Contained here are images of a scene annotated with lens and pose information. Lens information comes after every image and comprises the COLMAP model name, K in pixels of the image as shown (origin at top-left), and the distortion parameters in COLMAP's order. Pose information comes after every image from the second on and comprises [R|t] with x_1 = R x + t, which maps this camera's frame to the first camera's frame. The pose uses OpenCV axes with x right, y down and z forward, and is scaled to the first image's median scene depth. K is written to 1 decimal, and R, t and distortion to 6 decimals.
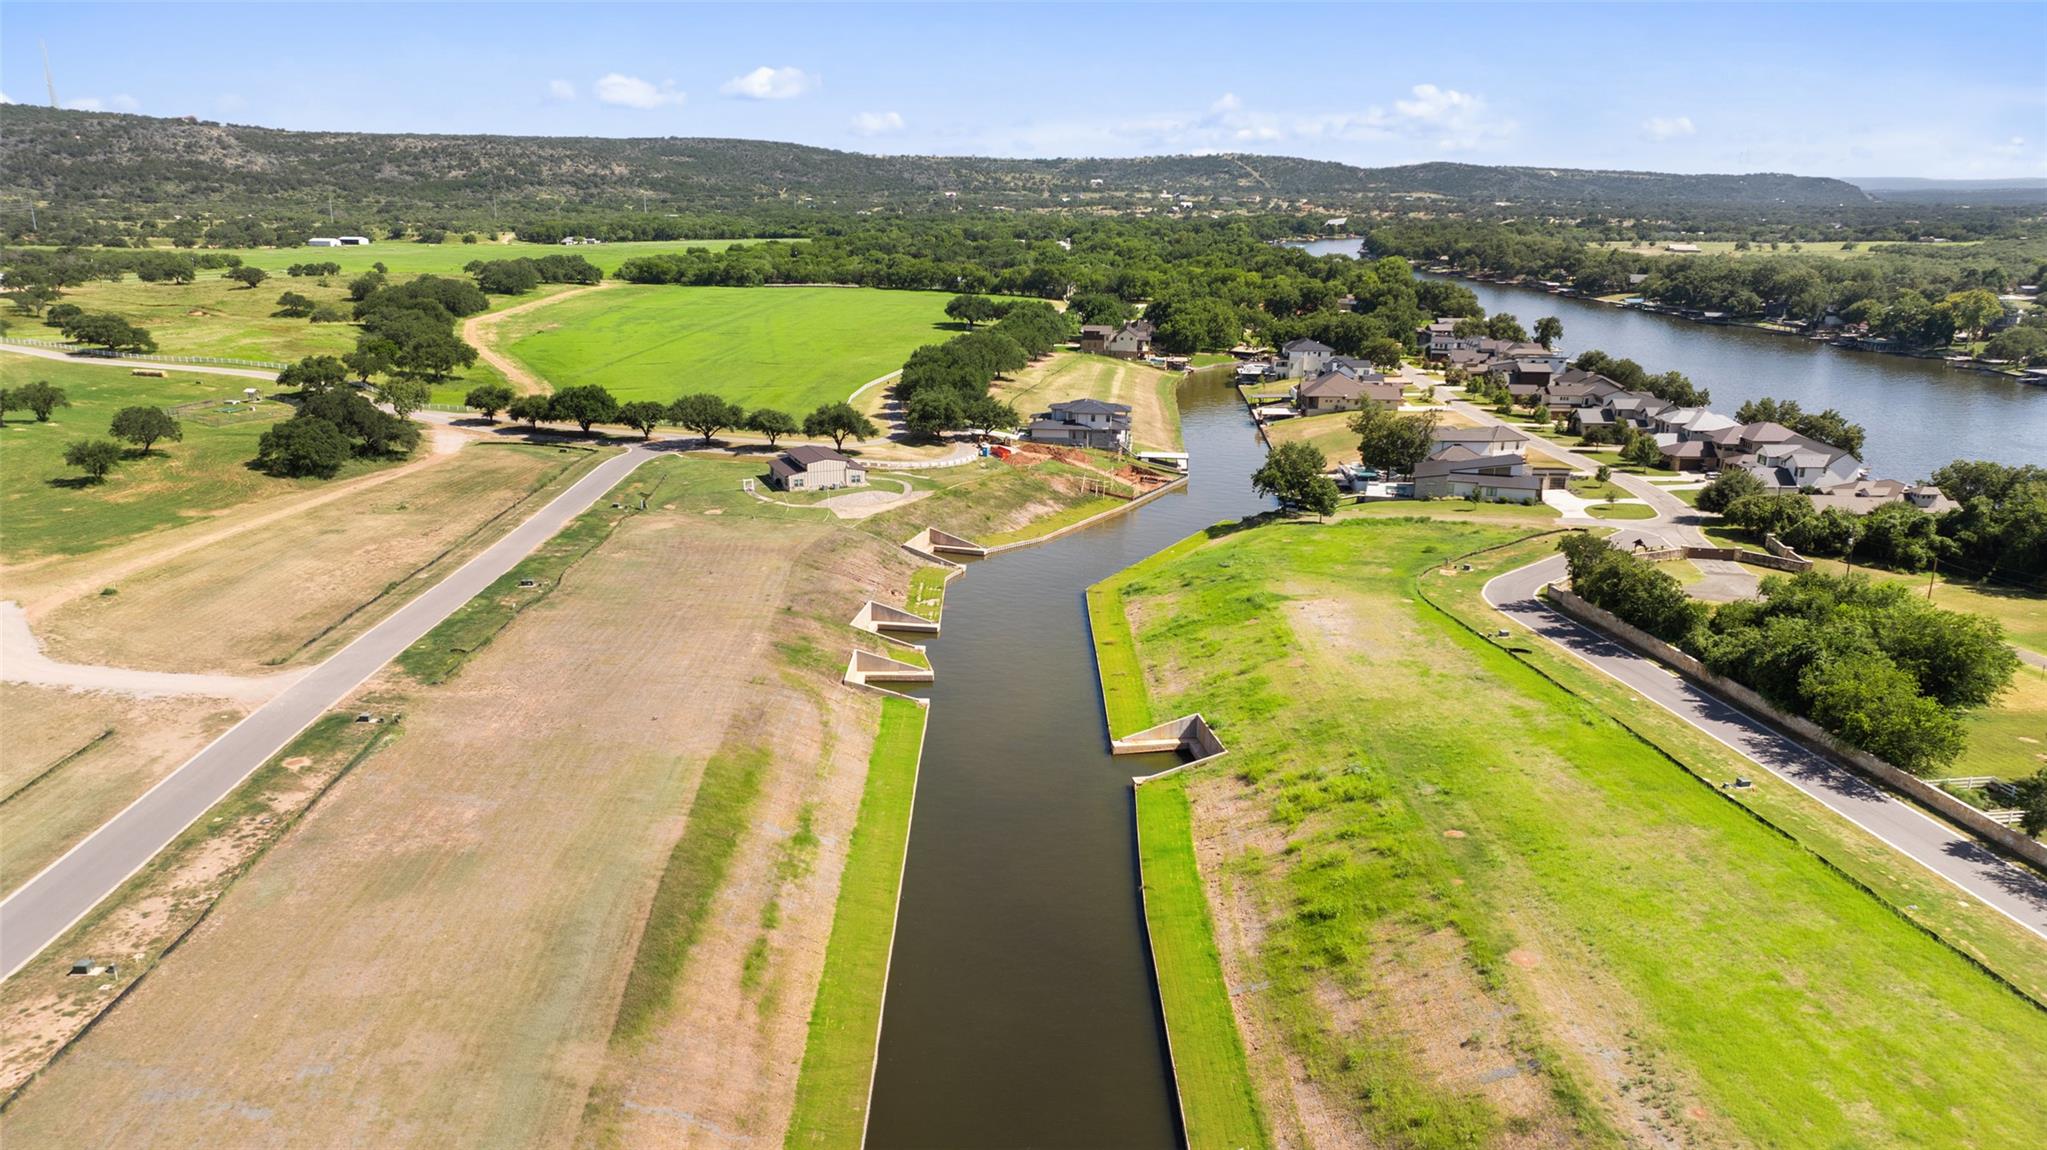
lens RADIAL K [[1443.4, 0, 1023.5], [0, 1443.4, 575.0], [0, 0, 1]] dist [-0.021956, 0.001222]
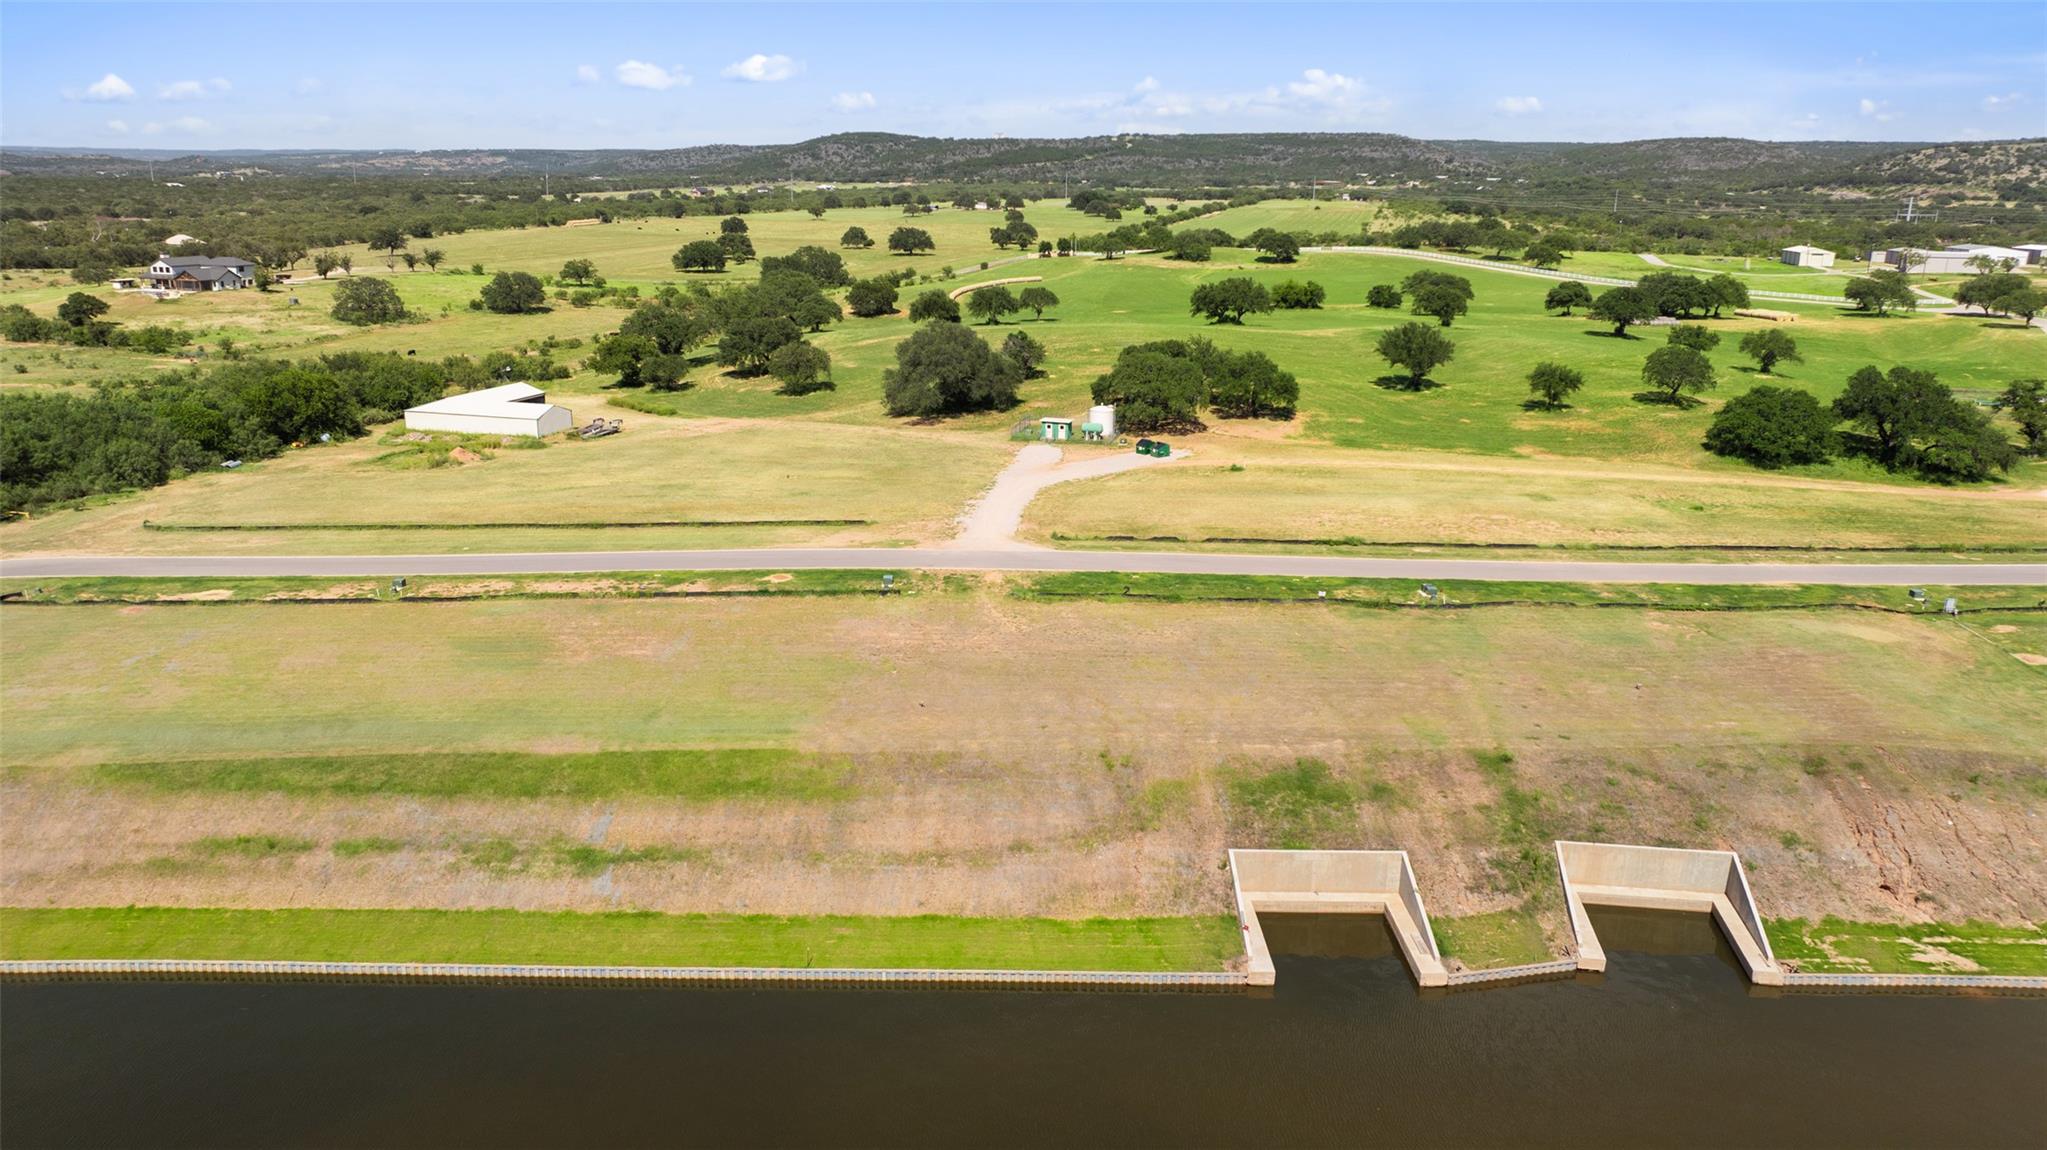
lens RADIAL K [[1443.4, 0, 1023.5], [0, 1443.4, 575.0], [0, 0, 1]] dist [-0.021956, 0.001222]
pose [[-0.006700, 0.255865, -0.966689, 0.377775], [-0.279172, 0.927795, 0.247505, -0.136918], [0.960218, 0.271531, 0.065214, 0.871313]]
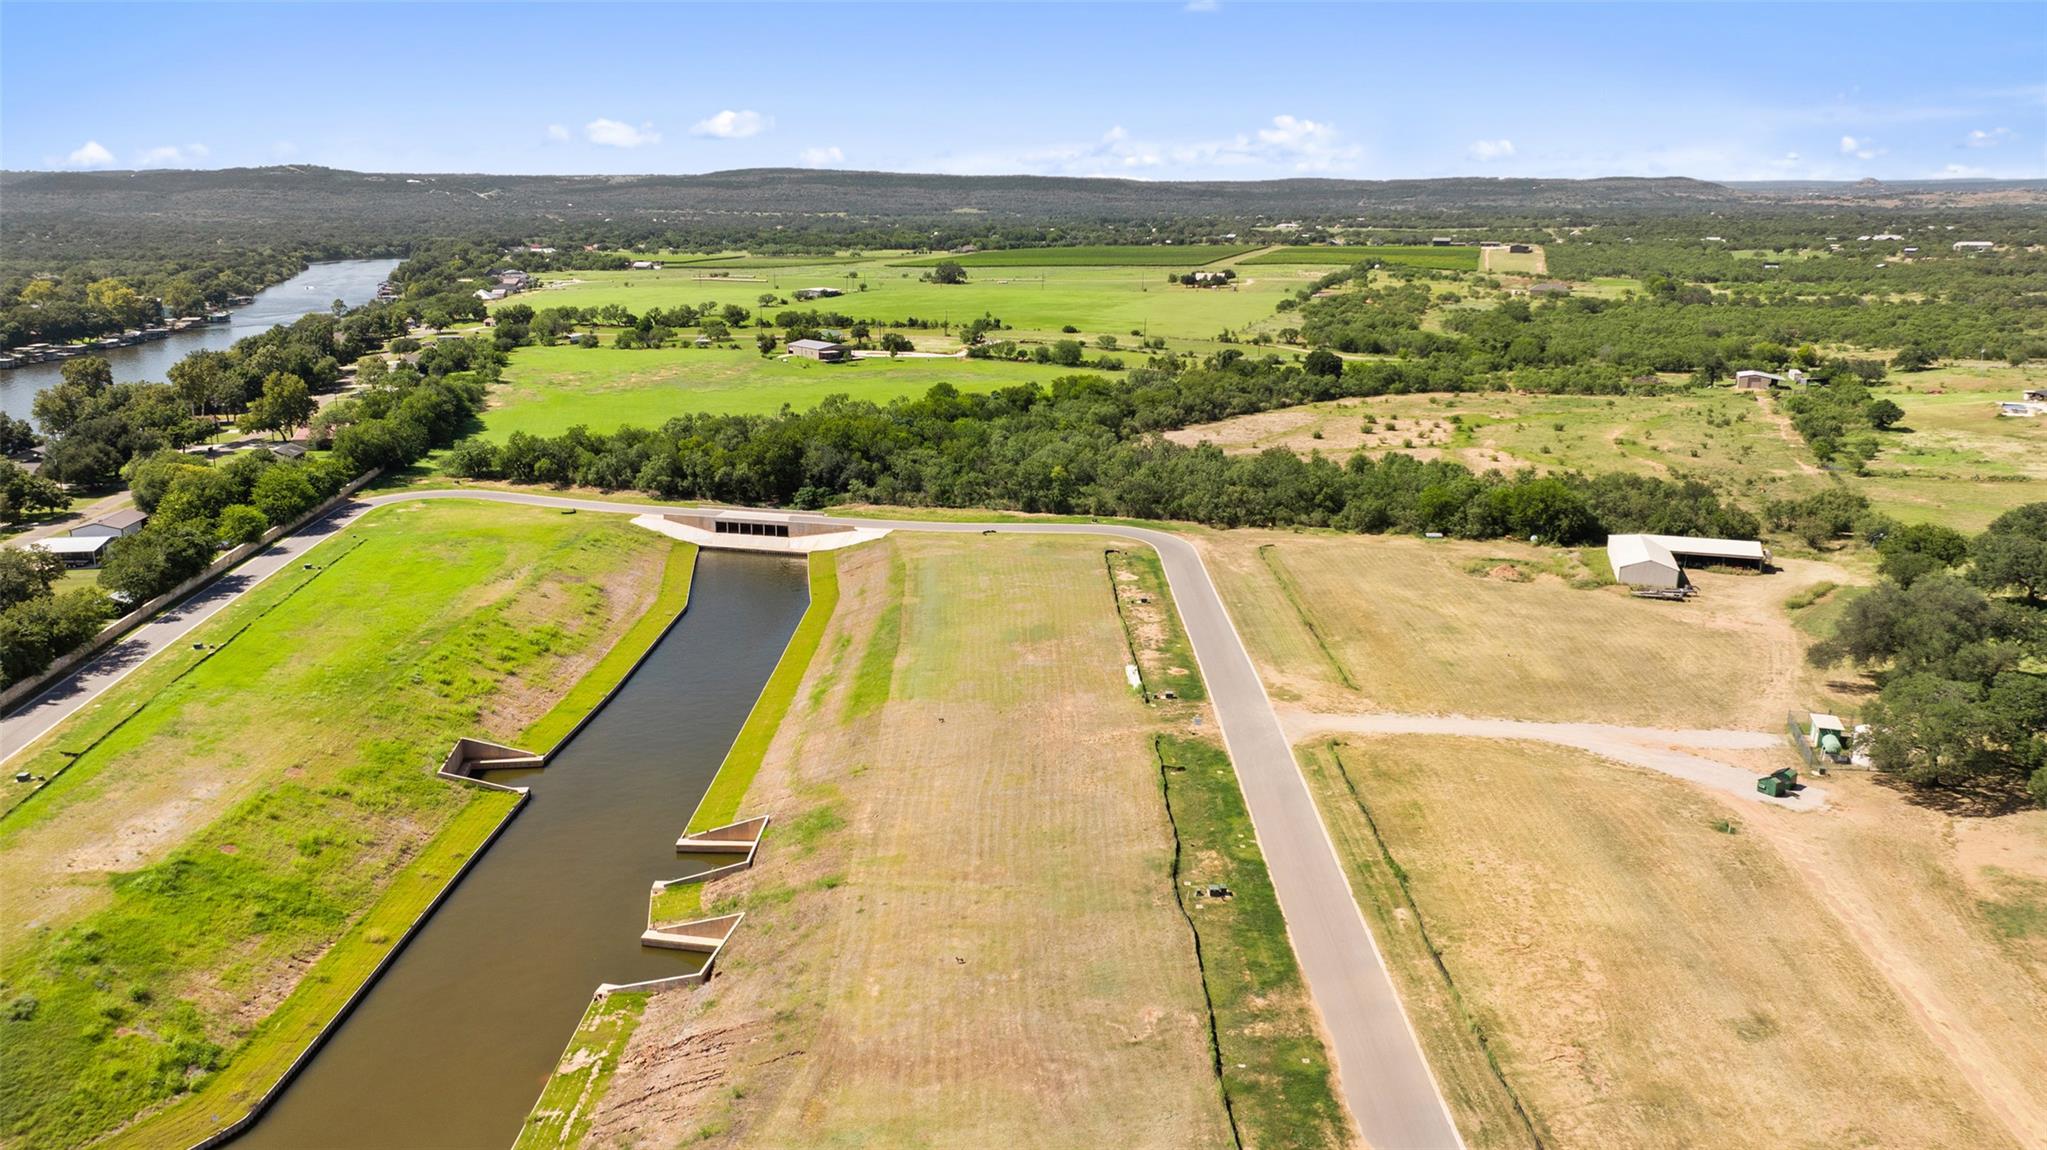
lens RADIAL K [[1432.2, 0, 981.1], [0, 1432.2, 575.4], [0, 0, 1]] dist [-0.011160, -0.001281]
pose [[-0.998821, -0.016873, 0.045525, -0.299367], [0.008667, 0.860650, 0.509124, -0.521835], [-0.047772, 0.508918, -0.859488, 1.708979]]
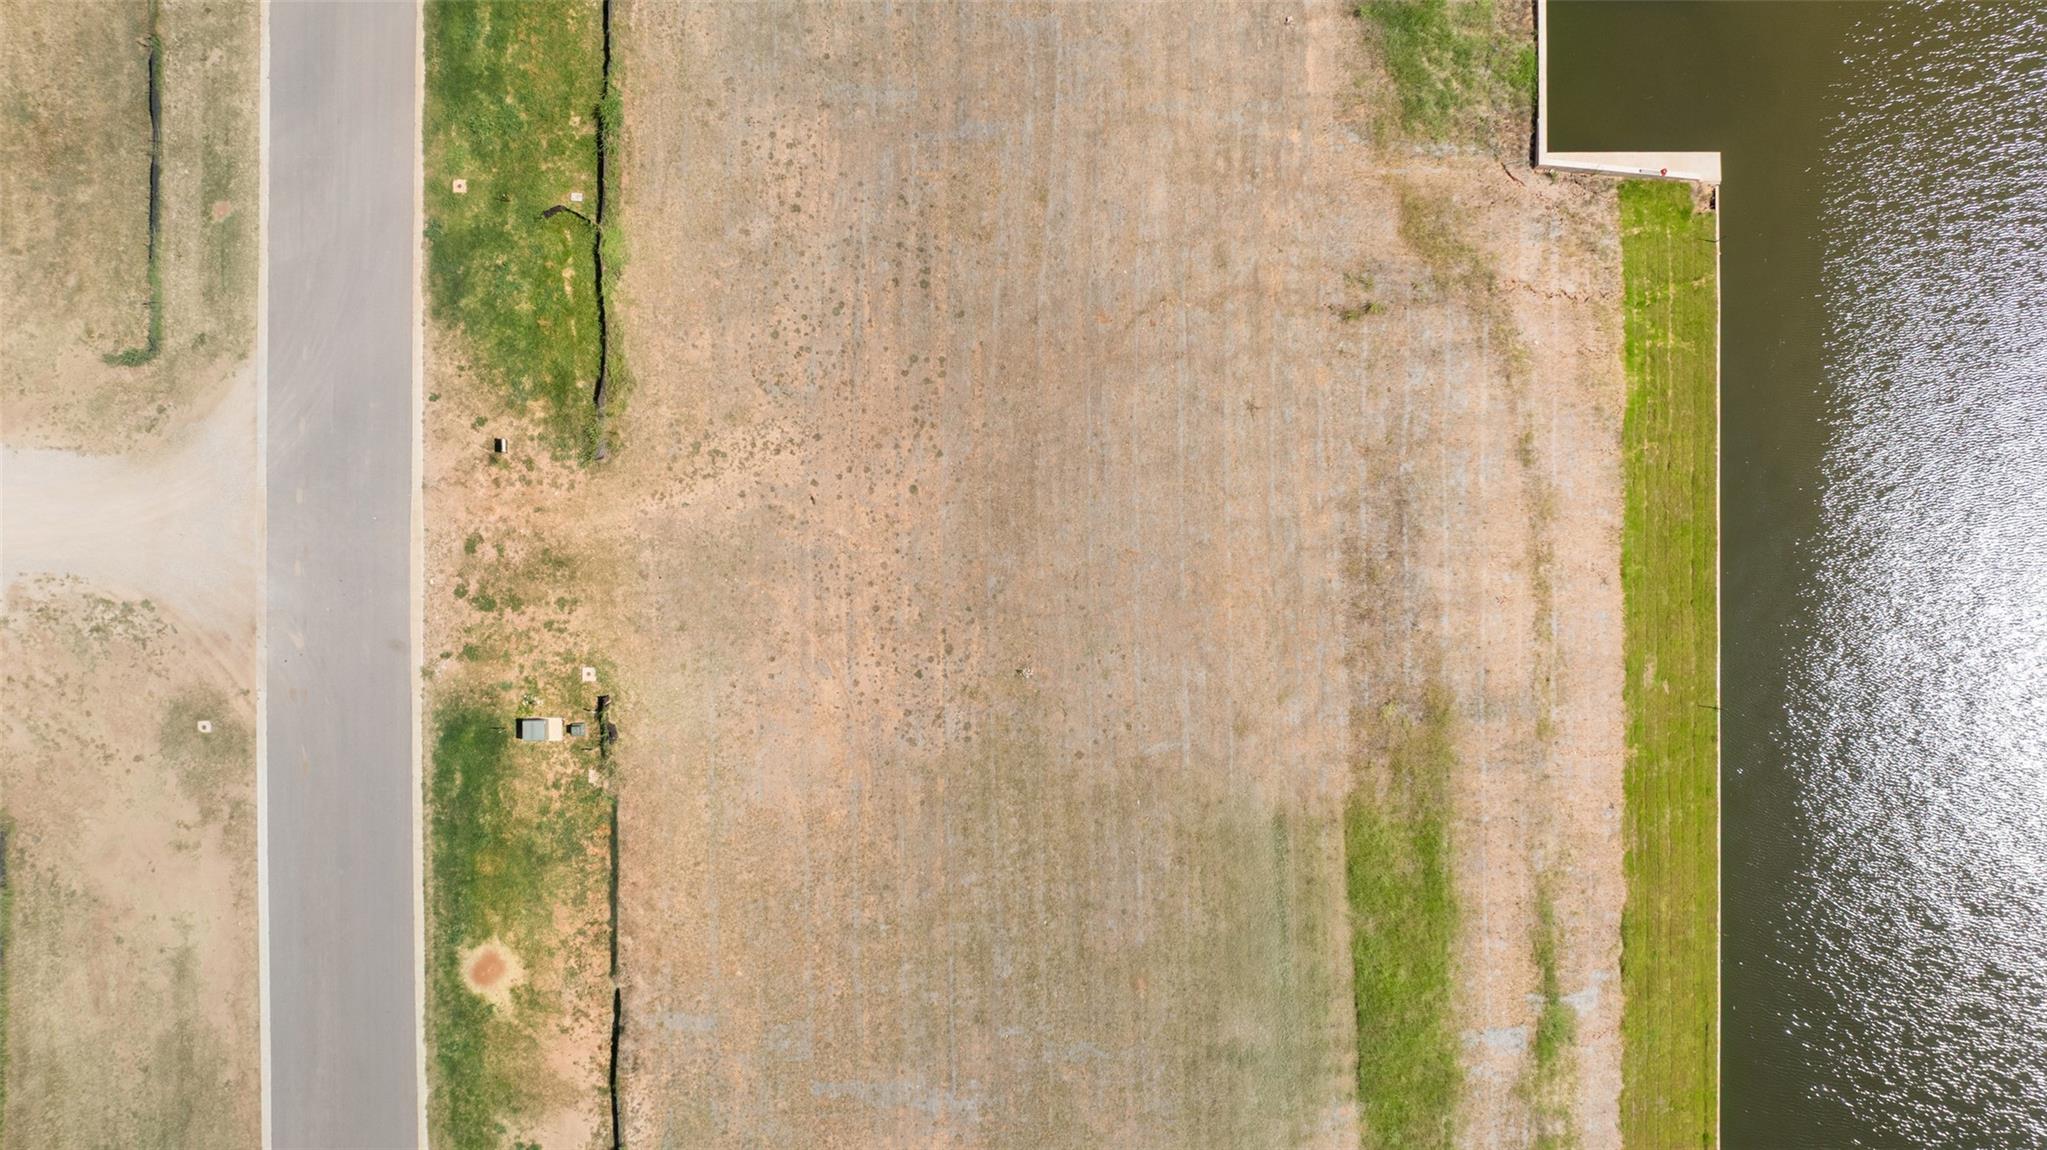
lens RADIAL K [[1443.4, 0, 1023.5], [0, 1443.4, 575.0], [0, 0, 1]] dist [-0.021956, 0.001222]
pose [[0.999952, 0.009417, 0.002687, -0.268183], [-0.005123, 0.269097, 0.963099, -0.277168], [0.008346, -0.963067, 0.269132, 0.792741]]
